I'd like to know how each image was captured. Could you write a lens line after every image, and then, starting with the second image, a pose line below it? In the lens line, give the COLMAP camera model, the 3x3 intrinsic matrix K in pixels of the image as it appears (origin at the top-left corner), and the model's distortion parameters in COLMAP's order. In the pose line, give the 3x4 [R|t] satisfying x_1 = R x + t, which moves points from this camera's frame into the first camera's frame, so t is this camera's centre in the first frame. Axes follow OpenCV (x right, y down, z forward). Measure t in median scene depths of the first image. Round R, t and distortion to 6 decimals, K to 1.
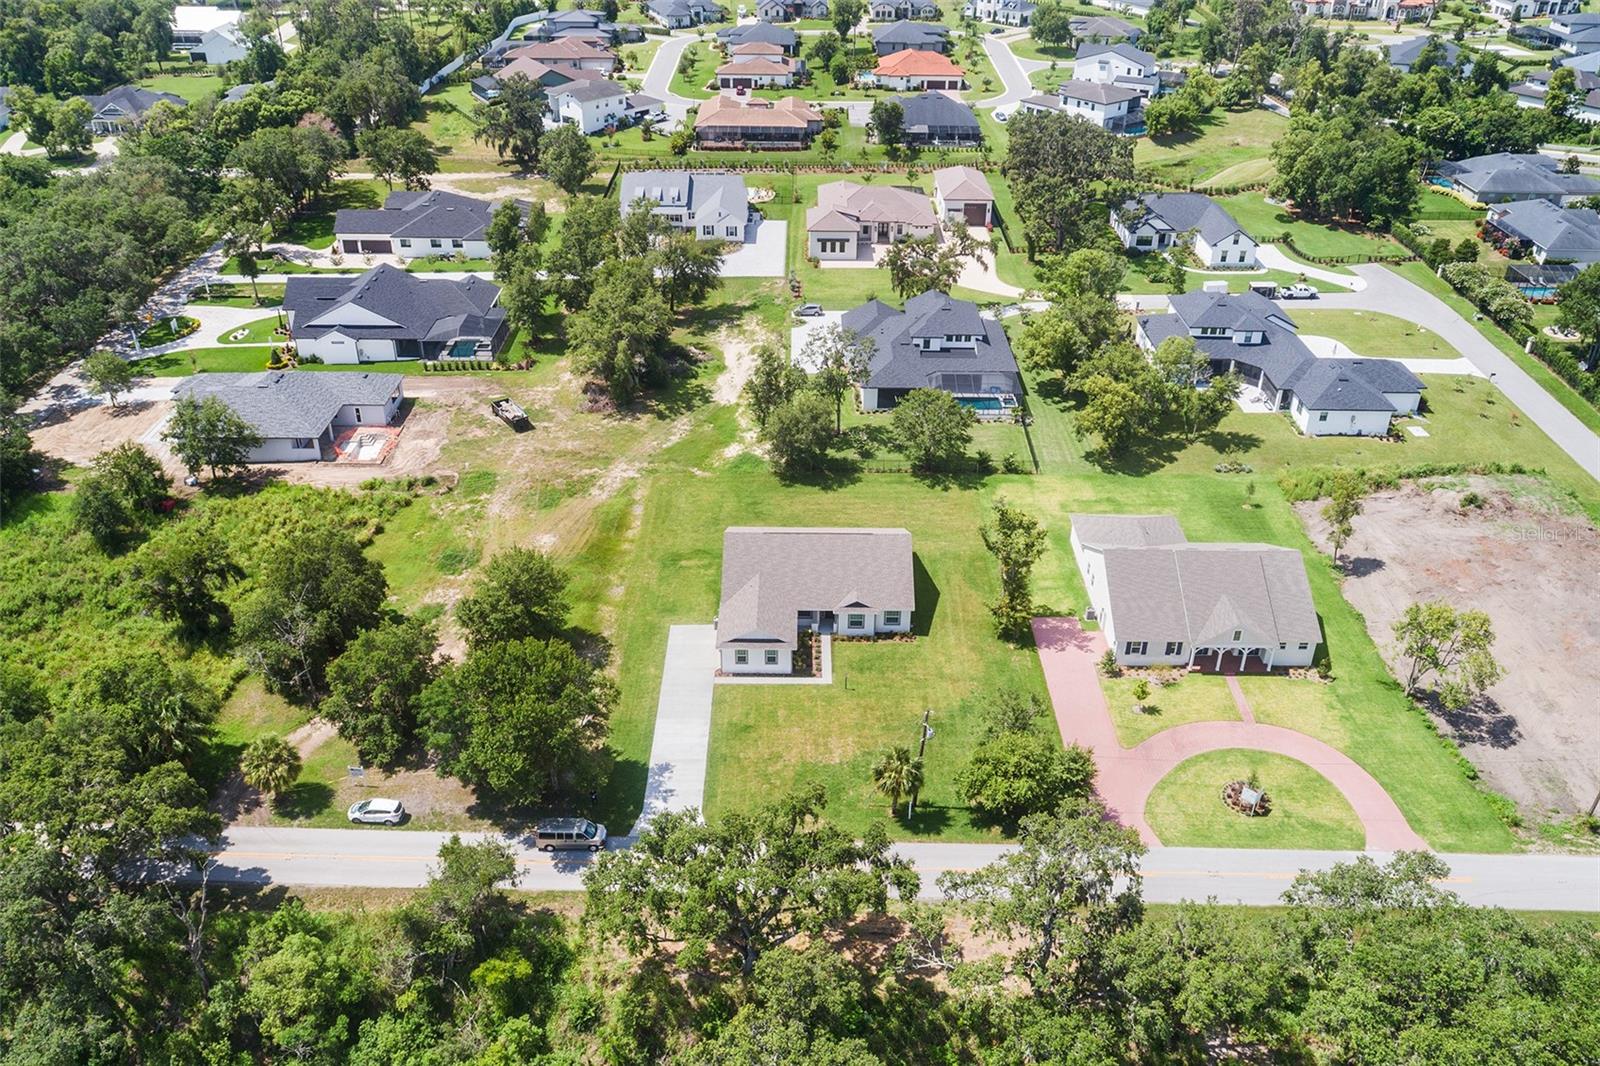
lens RADIAL K [[1274.4, 0, 803.3], [0, 1274.4, 533.8], [0, 0, 1]] dist [-0.017083, 0.012216]
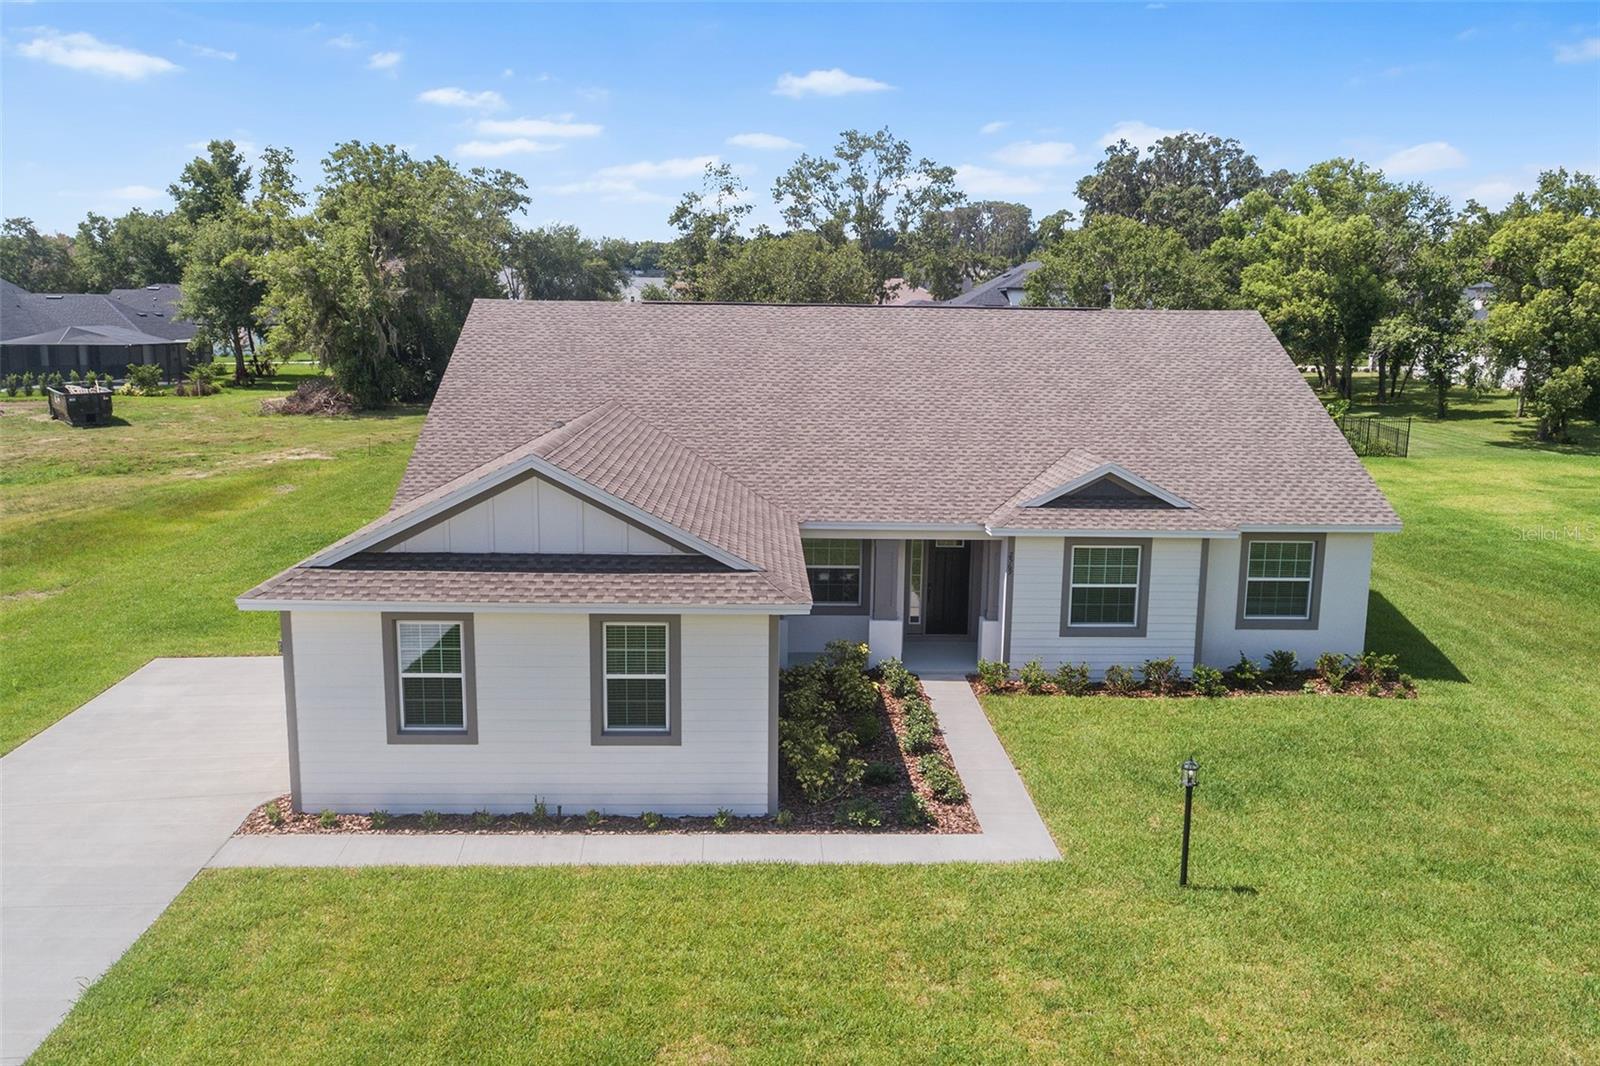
lens RADIAL K [[1274.4, 0, 803.3], [0, 1274.4, 533.8], [0, 0, 1]] dist [-0.017083, 0.012216]
pose [[0.999311, -0.002615, 0.037025, -0.007320], [0.015302, 0.937832, -0.346753, 0.086957], [-0.033816, 0.347080, 0.937226, 0.565953]]
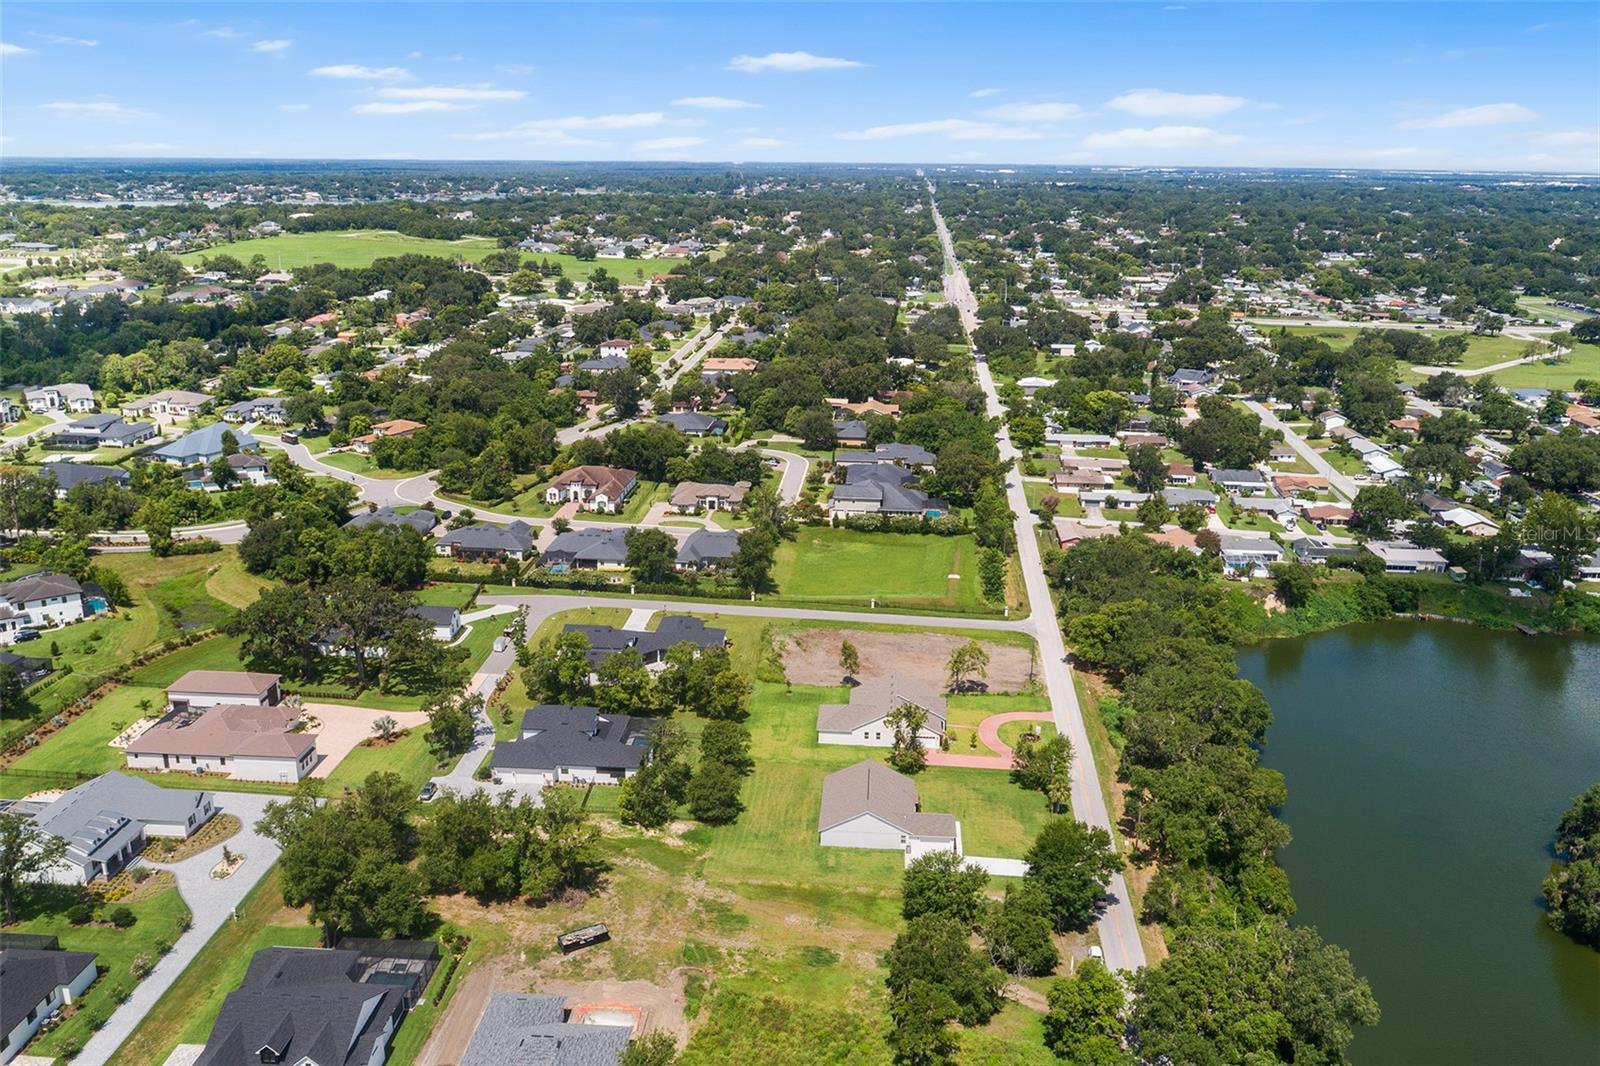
lens RADIAL K [[1288.5, 0, 804.0], [0, 1288.5, 531.2], [0, 0, 1]] dist [-0.015690, 0.009779]
pose [[0.073886, -0.292189, 0.953502, -1.075323], [0.497972, 0.839196, 0.218574, -0.492119], [-0.864040, 0.458668, 0.207507, 0.408746]]
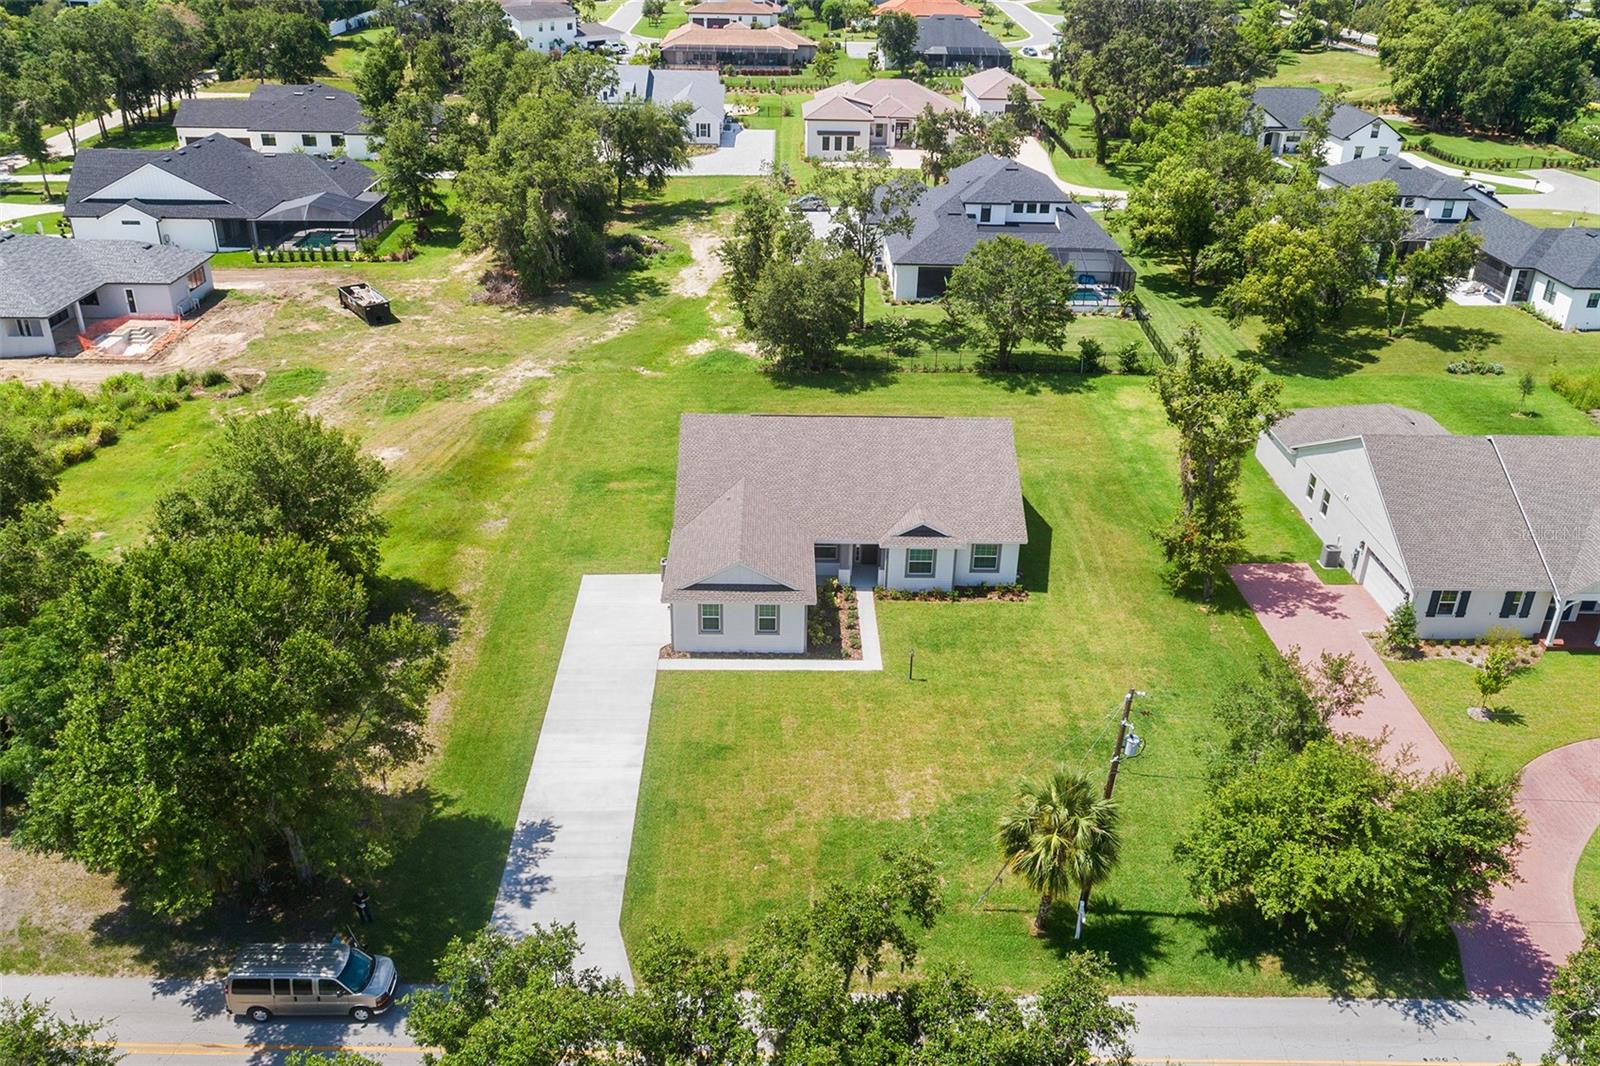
lens RADIAL K [[1288.5, 0, 804.0], [0, 1288.5, 531.2], [0, 0, 1]] dist [-0.015690, 0.009779]
pose [[0.999818, 0.000557, 0.019067, -0.013213], [0.000676, 0.997909, -0.064634, 0.062528], [-0.019063, 0.064636, 0.997727, 0.308730]]
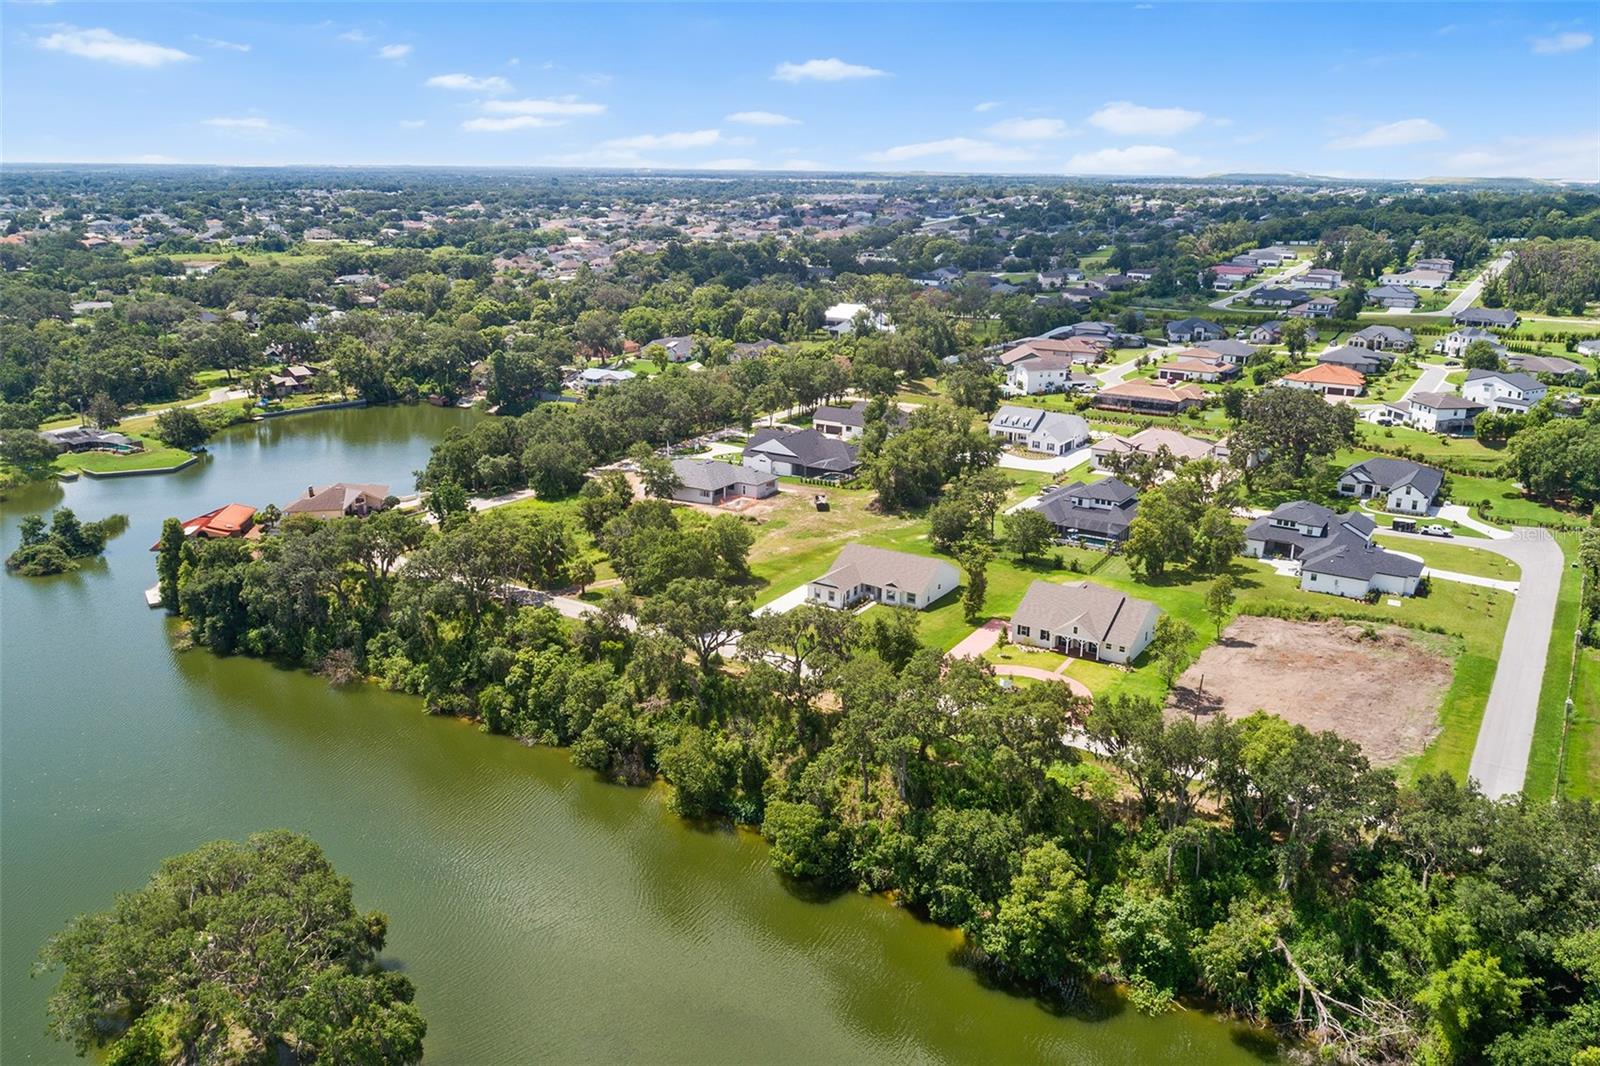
lens RADIAL K [[1288.7, 0, 795.0], [0, 1288.7, 488.7], [0, 0, 1]] dist [-0.025948, 0.004489]
pose [[0.842537, 0.129591, -0.522817, 0.574914], [-0.273656, 0.939012, -0.208251, 0.230766], [0.463944, 0.318531, 0.826616, -0.388683]]
